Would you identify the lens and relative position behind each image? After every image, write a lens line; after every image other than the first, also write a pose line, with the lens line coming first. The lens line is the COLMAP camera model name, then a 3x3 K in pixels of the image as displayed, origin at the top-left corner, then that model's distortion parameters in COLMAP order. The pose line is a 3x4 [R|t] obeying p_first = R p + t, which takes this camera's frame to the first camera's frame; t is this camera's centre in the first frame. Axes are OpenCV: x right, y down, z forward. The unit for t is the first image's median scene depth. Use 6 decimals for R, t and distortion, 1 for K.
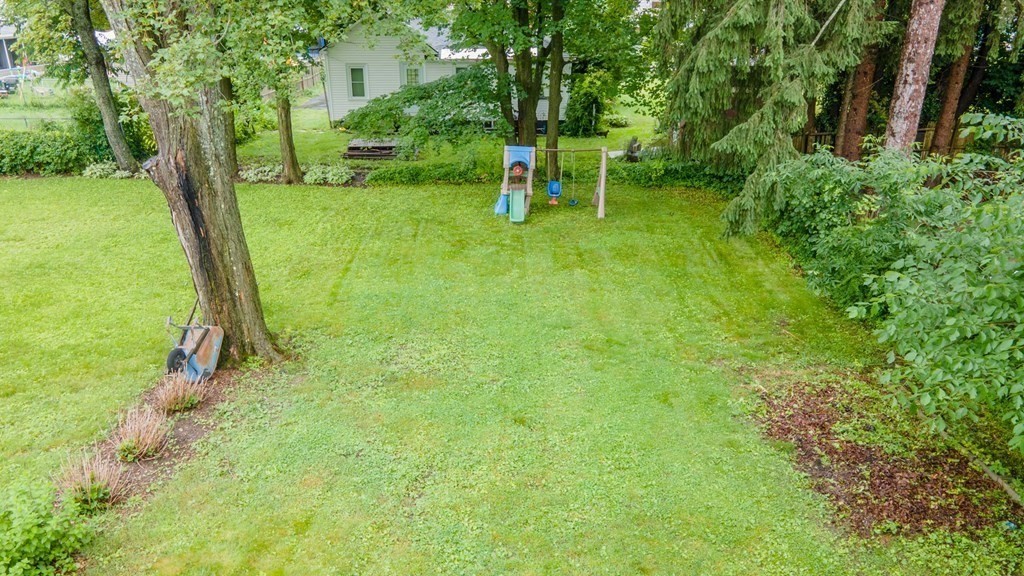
lens RADIAL K [[754.8, 0, 510.8], [0, 754.8, 287.2], [0, 0, 1]] dist [0.021465, 0.014976]
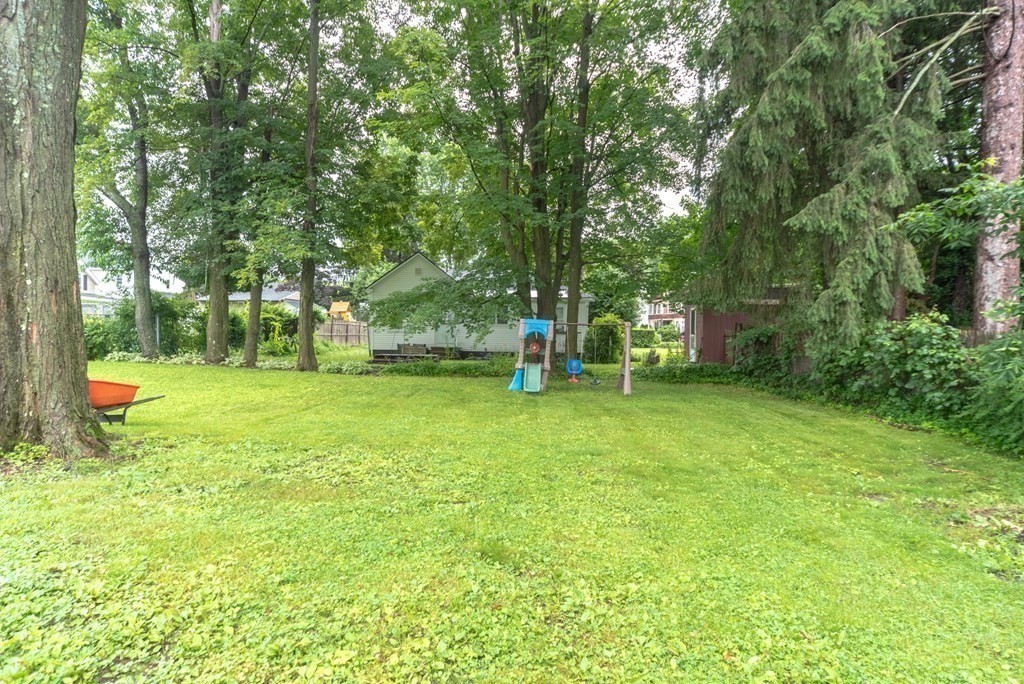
lens RADIAL K [[582.5, 0, 509.4], [0, 582.5, 341.4], [0, 0, 1]] dist [0.001877, -0.003074]
pose [[0.998442, 0.010895, -0.054730, 0.023564], [-0.029079, 0.938648, -0.343648, 0.114894], [0.047628, 0.344704, 0.937502, 0.430231]]
